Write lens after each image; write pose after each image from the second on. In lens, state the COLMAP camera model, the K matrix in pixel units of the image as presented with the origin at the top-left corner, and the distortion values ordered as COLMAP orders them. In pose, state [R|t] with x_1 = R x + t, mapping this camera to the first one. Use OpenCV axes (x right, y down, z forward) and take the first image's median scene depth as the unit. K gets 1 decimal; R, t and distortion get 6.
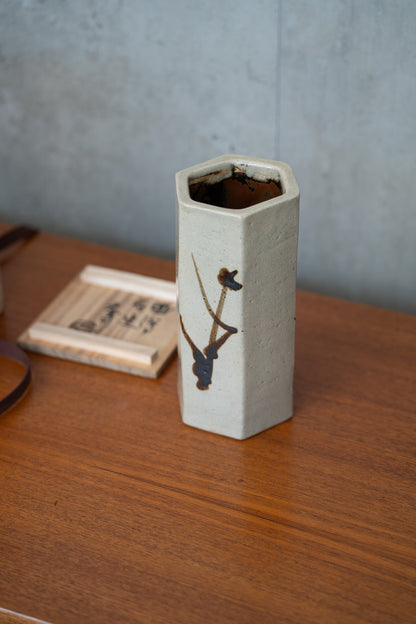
lens RADIAL K [[1381.2, 0, 208.0], [0, 1381.2, 312.0], [0, 0, 1]] dist [0.594146, 0.447578]
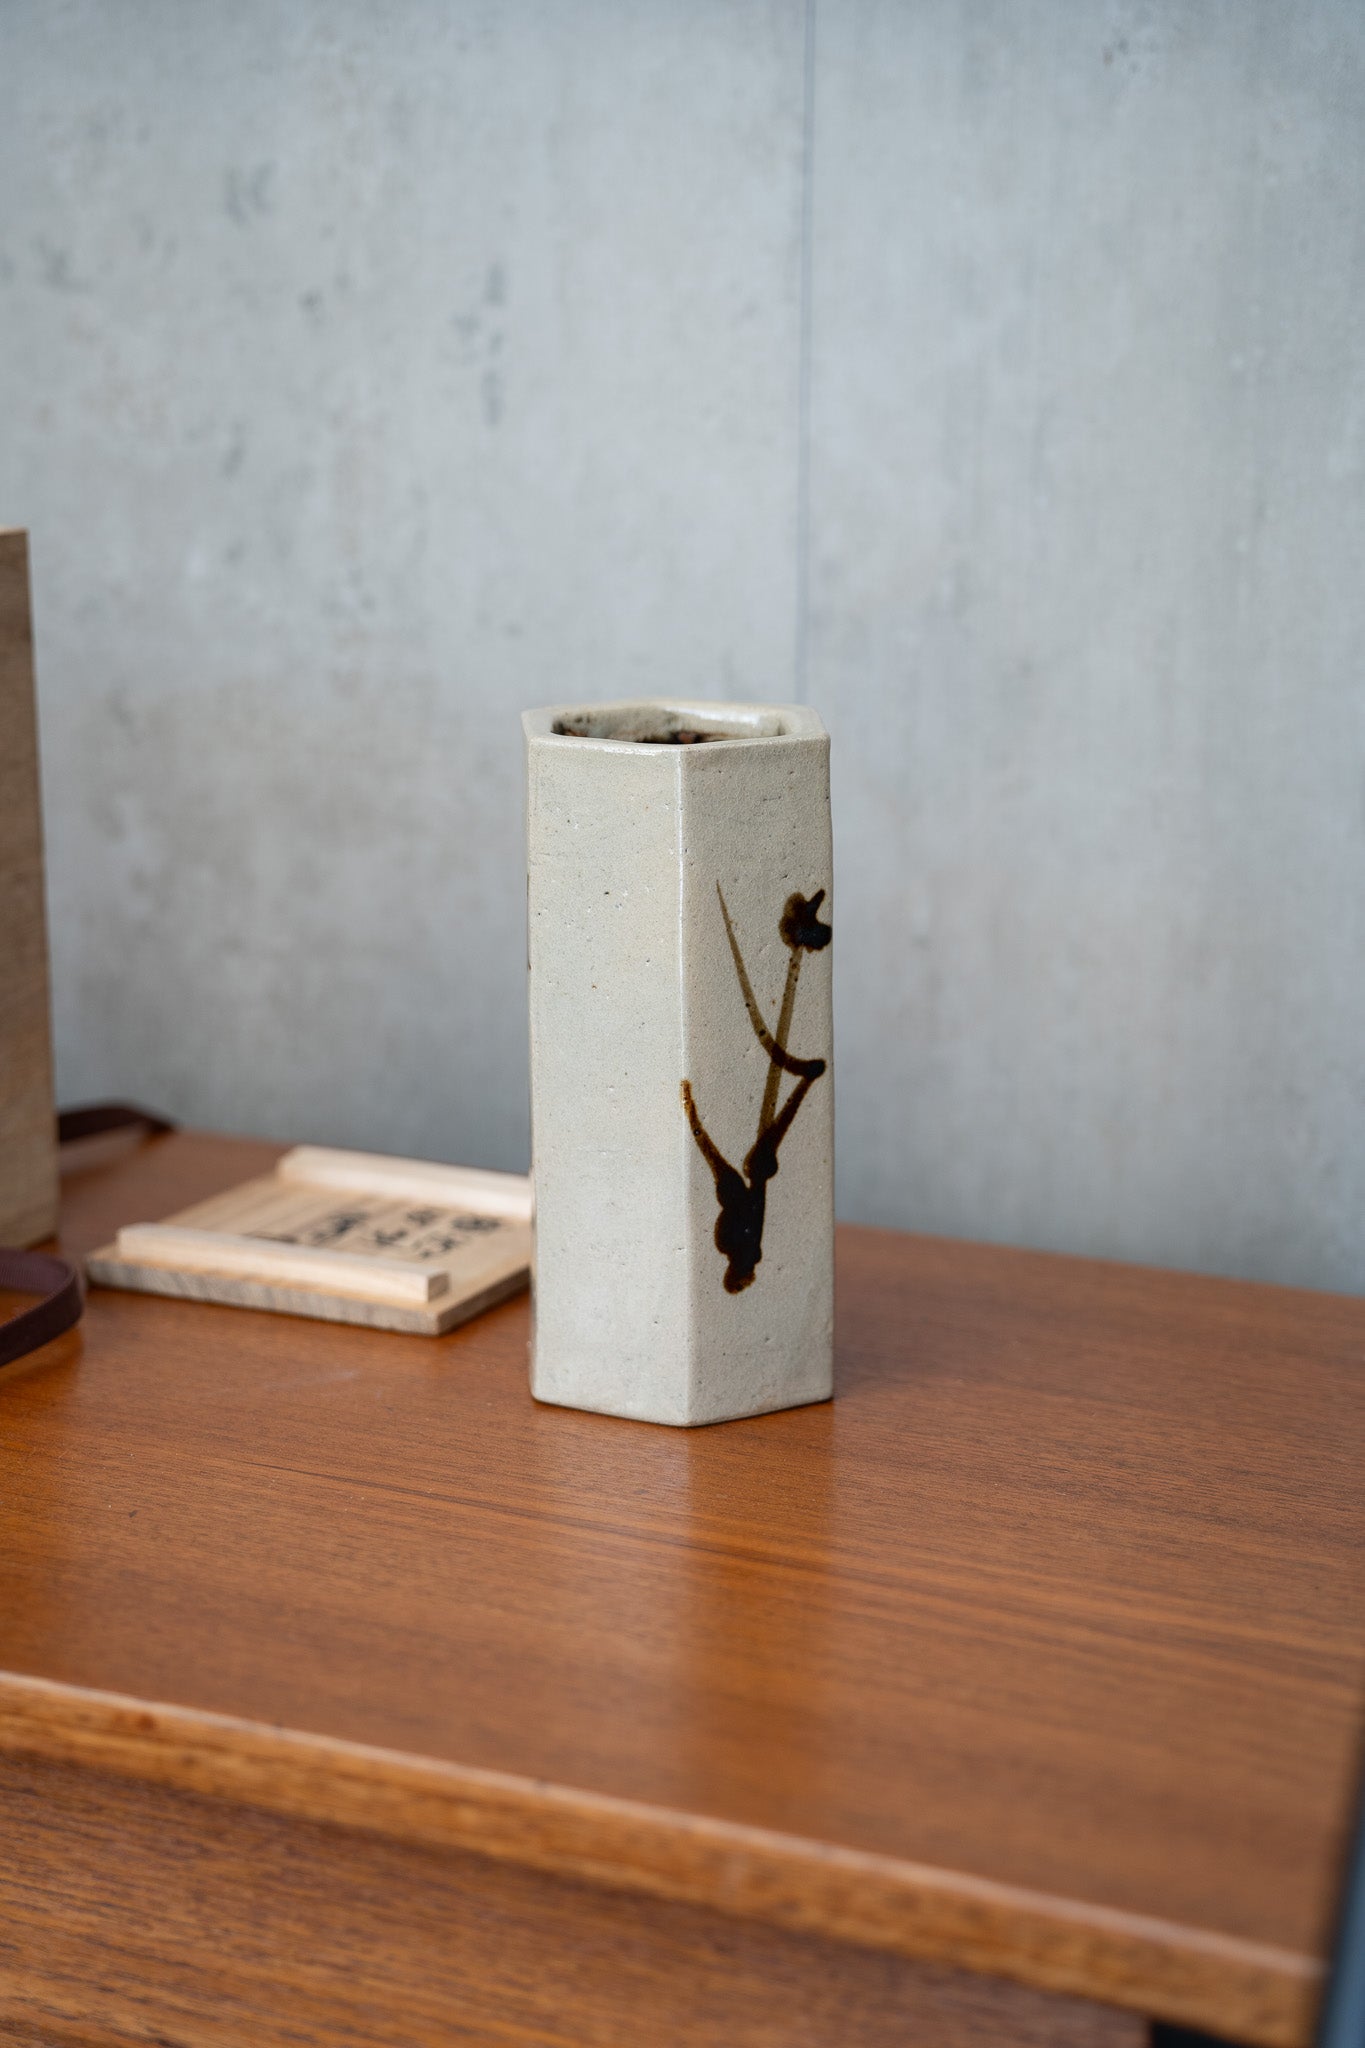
lens RADIAL K [[3849.2, 0, 670.1], [0, 3849.2, 1063.3], [0, 0, 1]] dist [0.238742, 1.632222]
pose [[0.999096, 0.027306, -0.032591, 0.058645], [-0.036468, 0.944439, -0.326657, 0.331727], [0.021860, 0.327550, 0.944581, 0.003900]]
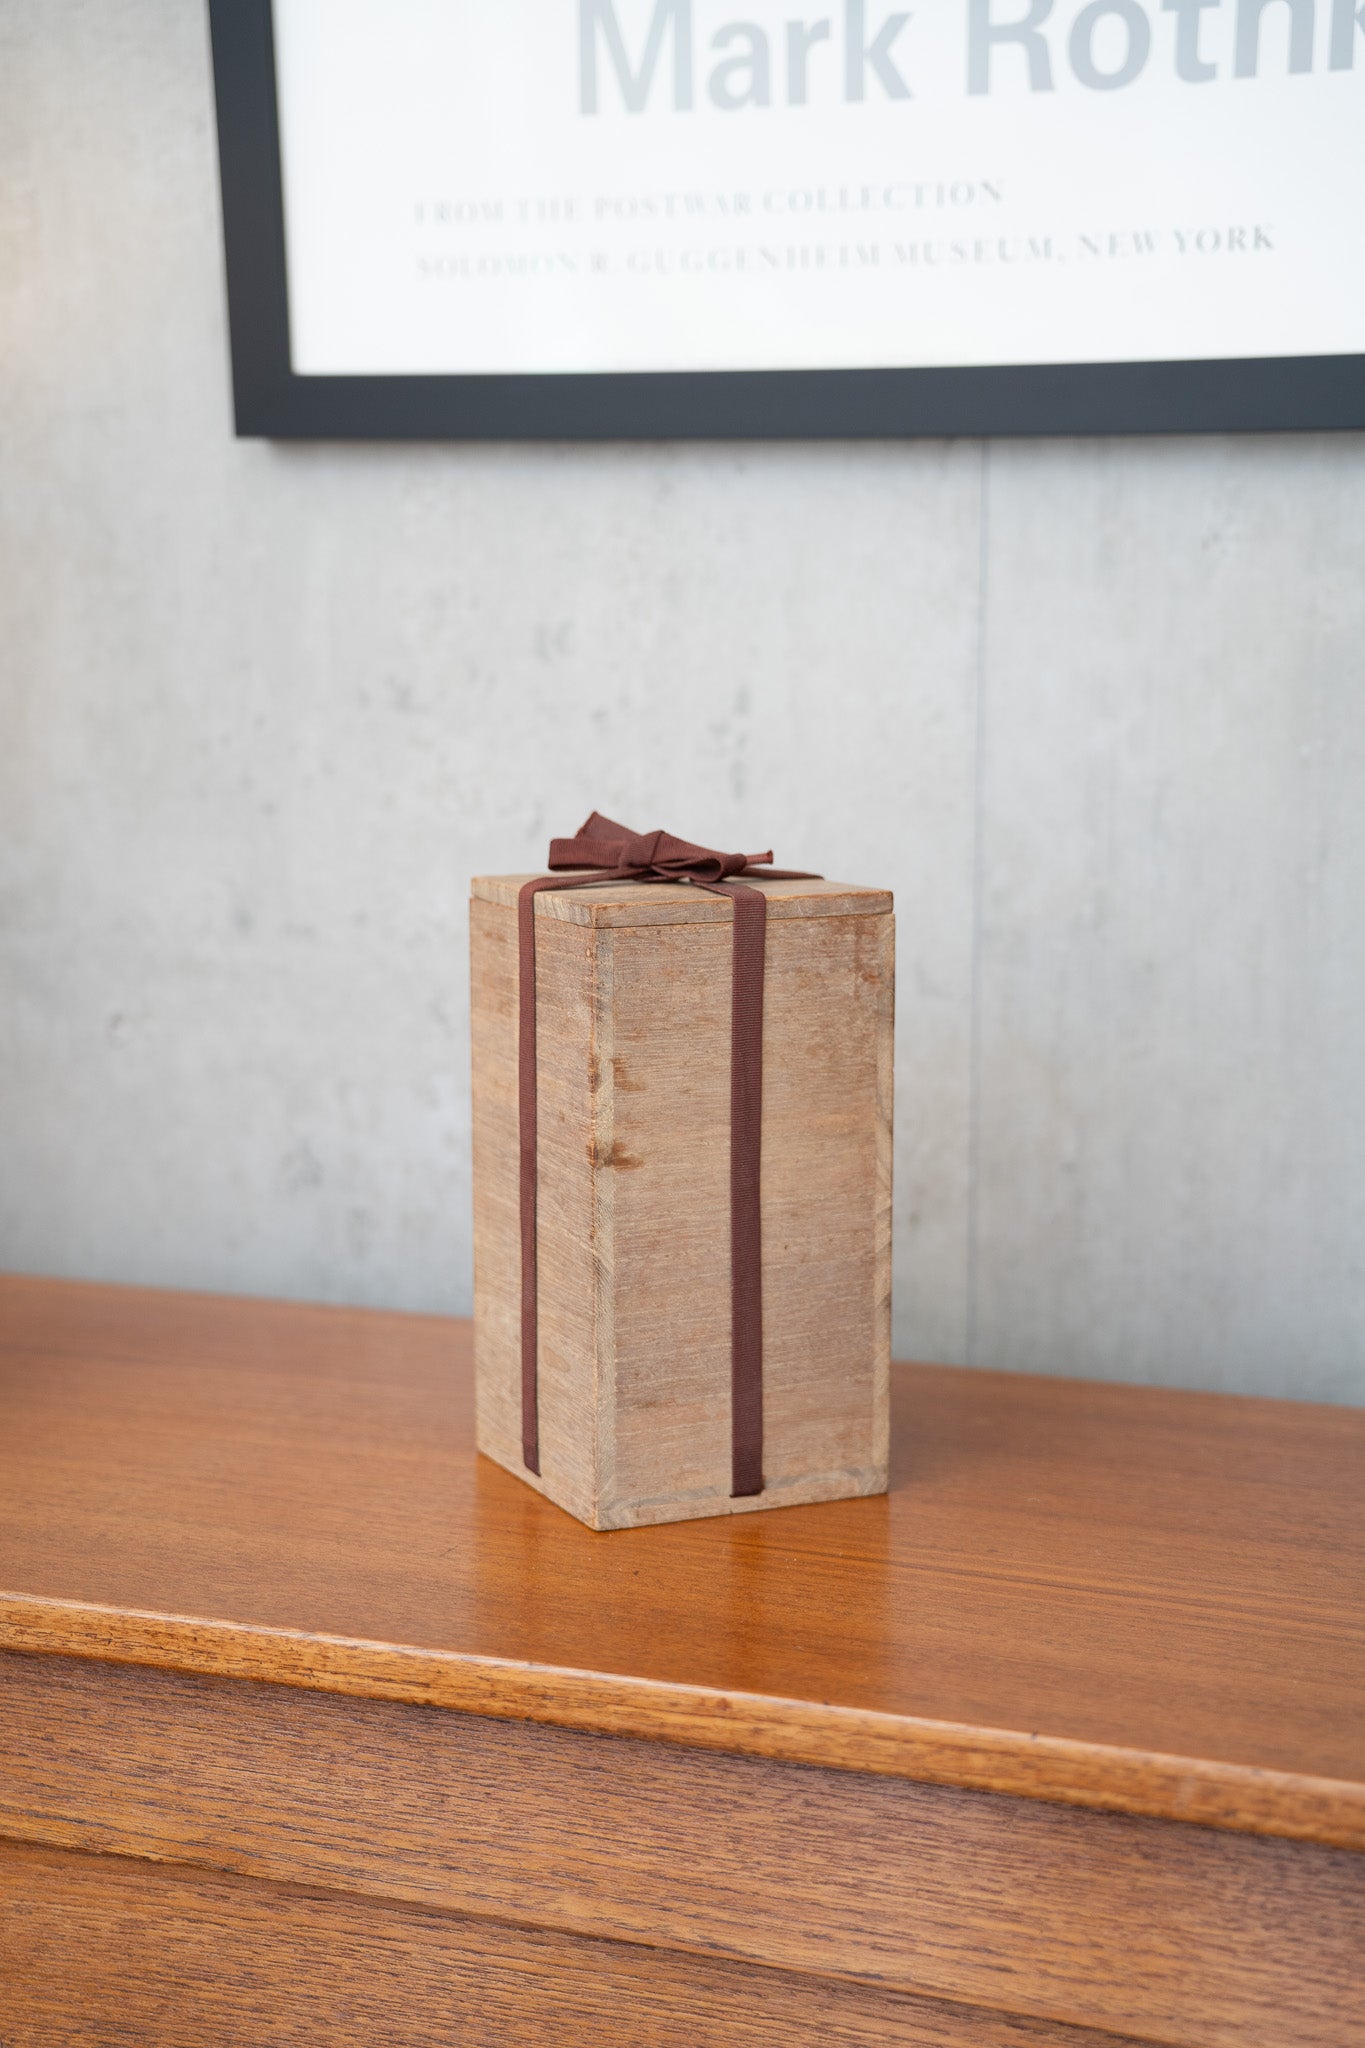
lens RADIAL K [[3154.9, 0, 682.8], [0, 3154.9, 1059.5], [0, 0, 1]] dist [0.139503, 0.562412]
pose [[0.998695, 0.009370, 0.050210, -0.142015], [0.012139, 0.911321, -0.411518, 0.412748], [-0.049613, 0.411590, 0.910018, -0.109780]]
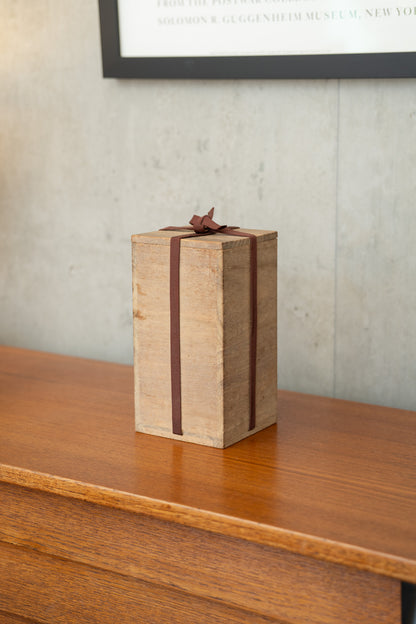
lens RADIAL K [[1139.0, 0, 204.9], [0, 1139.0, 277.8], [0, 0, 1]] dist [0.216340, 0.244664]
pose [[0.989129, 0.034697, -0.142895, 0.100742], [-0.088892, 0.915192, -0.393092, 0.417551], [0.117137, 0.401522, 0.908328, -0.208322]]
